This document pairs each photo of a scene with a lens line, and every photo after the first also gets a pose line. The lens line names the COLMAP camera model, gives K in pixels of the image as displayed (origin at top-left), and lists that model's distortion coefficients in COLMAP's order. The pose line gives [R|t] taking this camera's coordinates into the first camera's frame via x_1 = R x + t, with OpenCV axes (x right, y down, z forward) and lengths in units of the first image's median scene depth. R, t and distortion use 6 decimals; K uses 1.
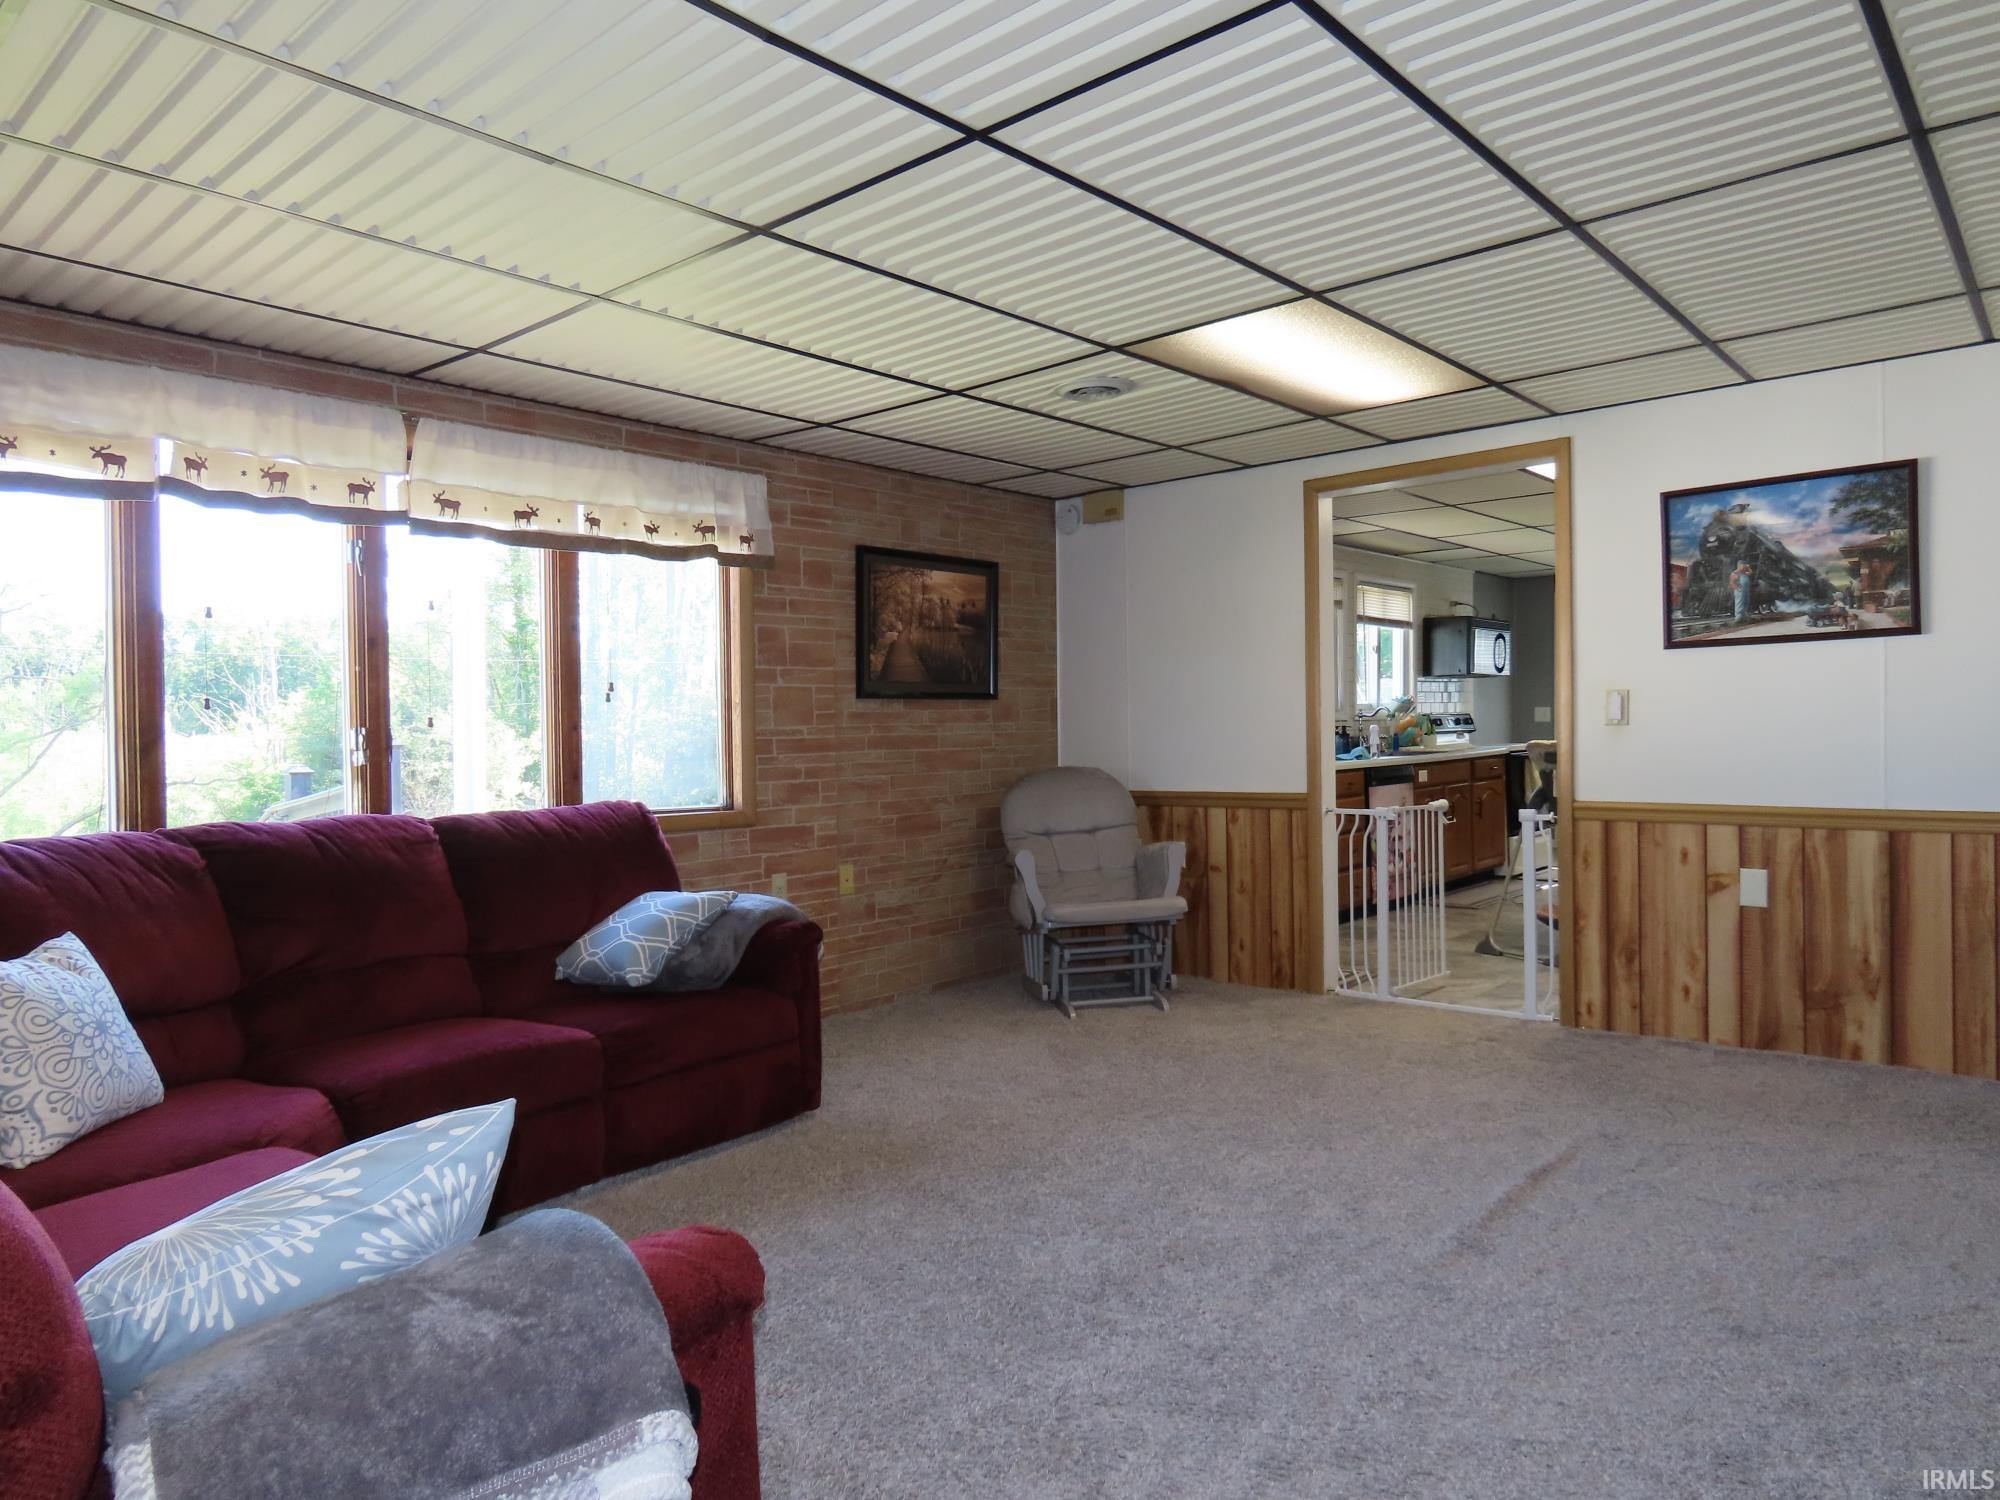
lens RADIAL K [[1271.1, 0, 990.1], [0, 1271.1, 743.8], [0, 0, 1]] dist [0.005284, -0.001147]
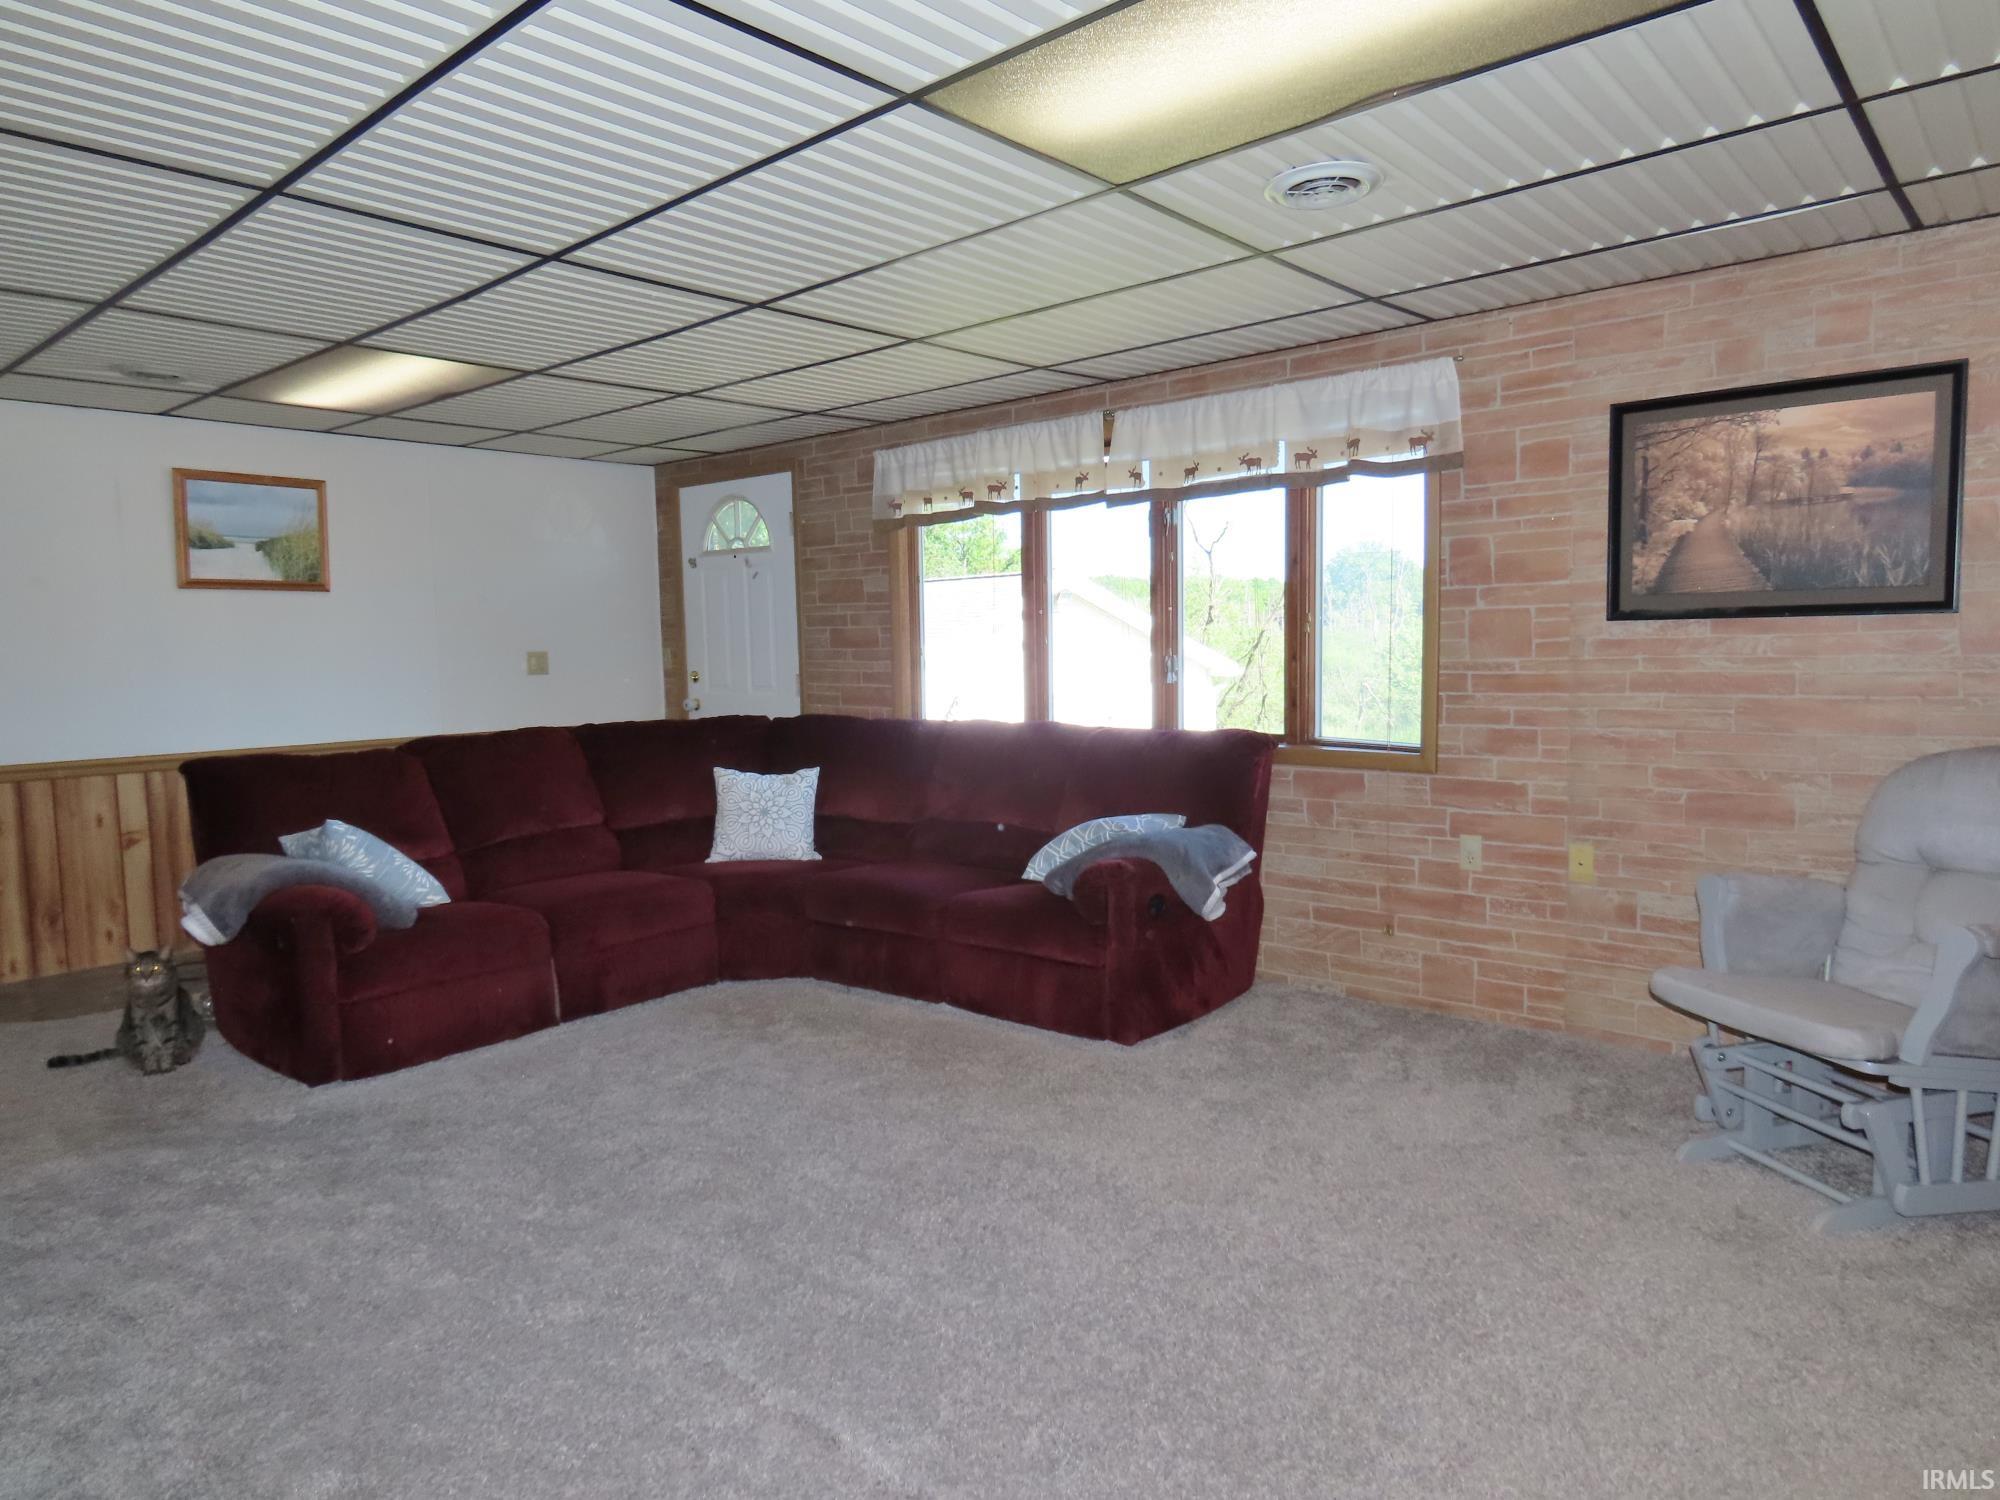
lens RADIAL K [[1271.1, 0, 980.7], [0, 1271.1, 759.7], [0, 0, 1]] dist [0.005284, -0.001147]
pose [[0.000224, 0.102678, -0.994715, 0.629401], [0.002179, 0.994712, 0.102678, -0.032177], [0.999998, -0.002191, -0.000001, 0.644065]]
